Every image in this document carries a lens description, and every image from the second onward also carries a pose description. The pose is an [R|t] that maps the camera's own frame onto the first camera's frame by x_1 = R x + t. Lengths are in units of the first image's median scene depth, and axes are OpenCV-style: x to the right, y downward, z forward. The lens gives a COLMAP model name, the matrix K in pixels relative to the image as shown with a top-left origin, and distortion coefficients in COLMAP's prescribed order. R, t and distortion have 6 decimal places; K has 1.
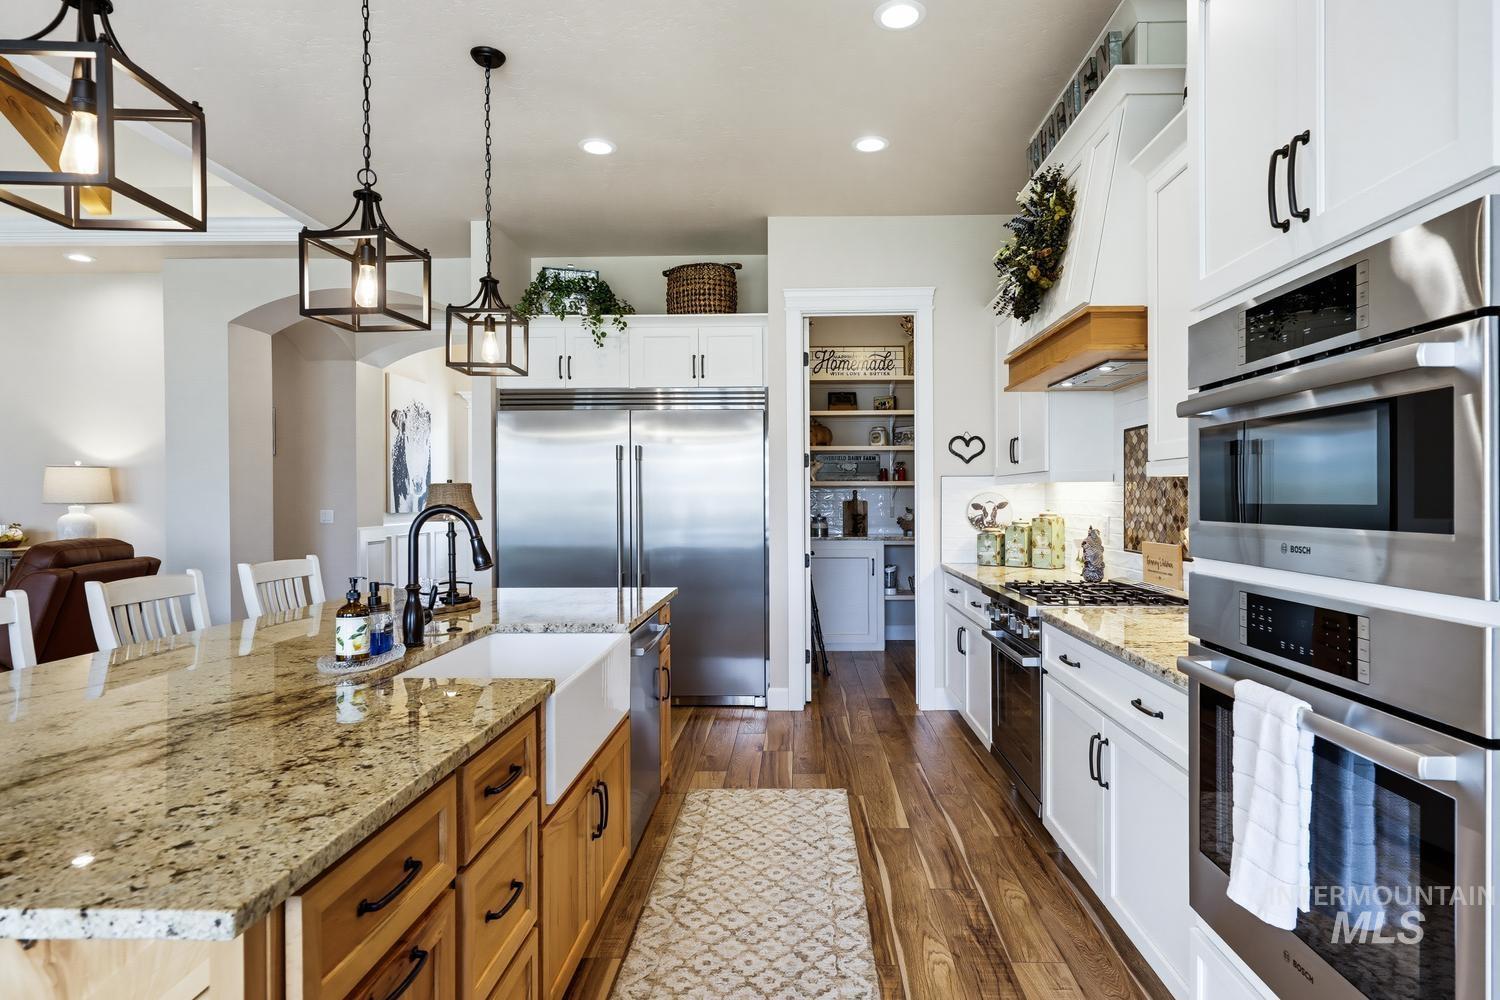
lens RADIAL K [[801.8, 0, 783.2], [0, 801.8, 502.6], [0, 0, 1]] dist [0.002065, 0.000582]
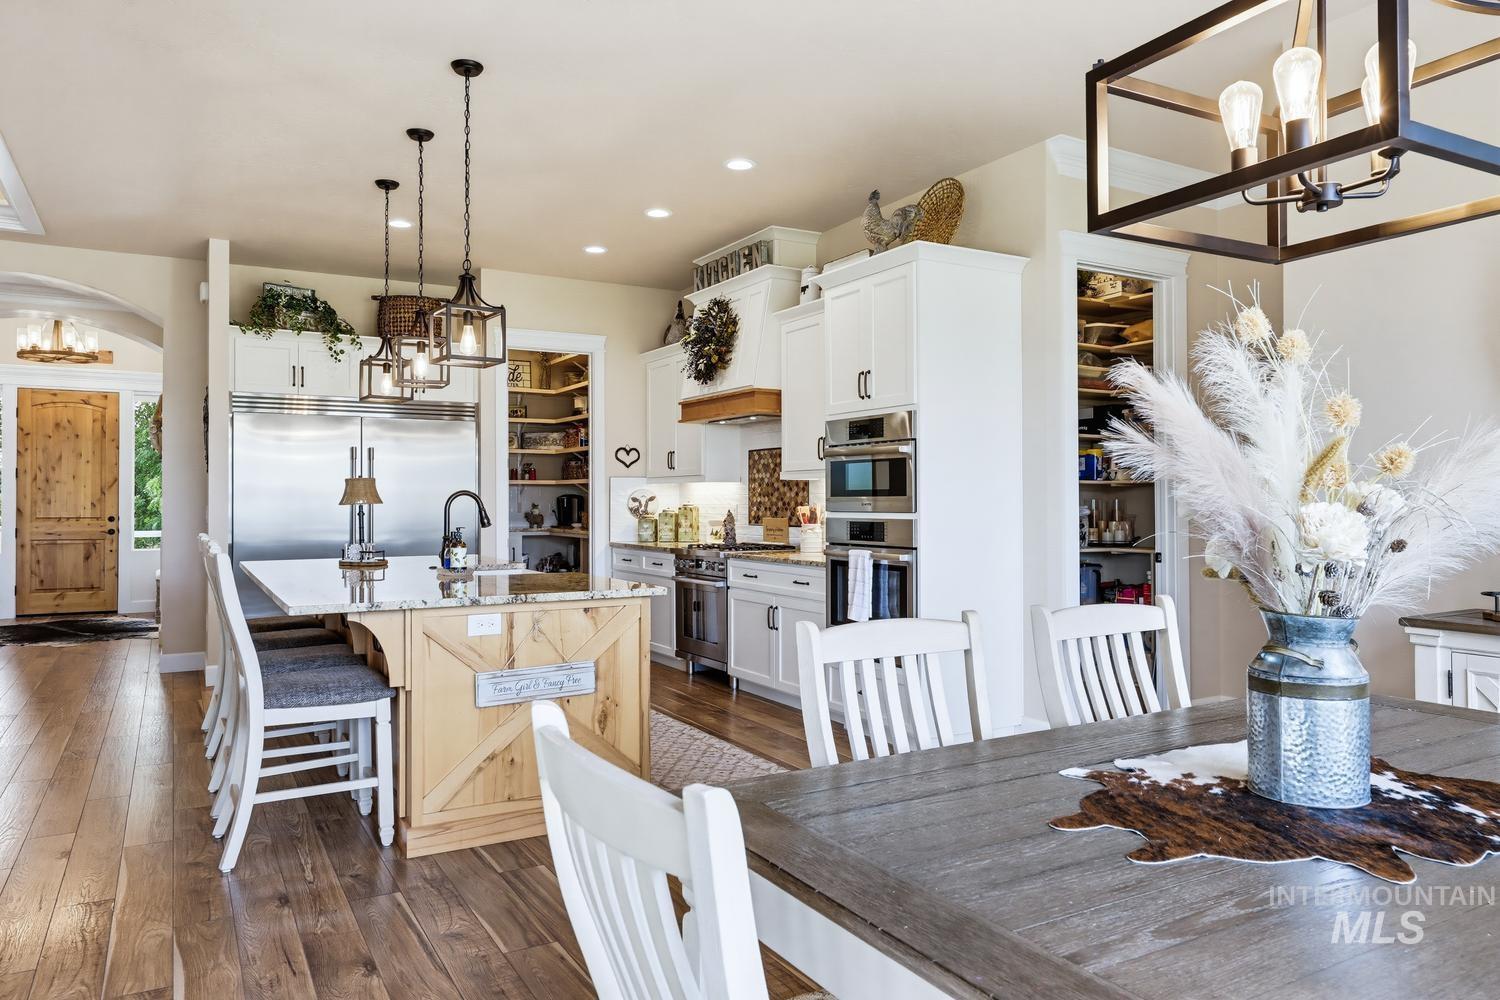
lens RADIAL K [[1000.3, 0, 750.0], [0, 1000.3, 500.0], [0, 0, 1]] dist [0.006778, 0.001589]
pose [[0.856366, 0.002733, 0.516361, -0.603706], [0.001722, 0.999965, -0.008148, 0.025379], [-0.516366, 0.007867, 0.856332, -0.718615]]
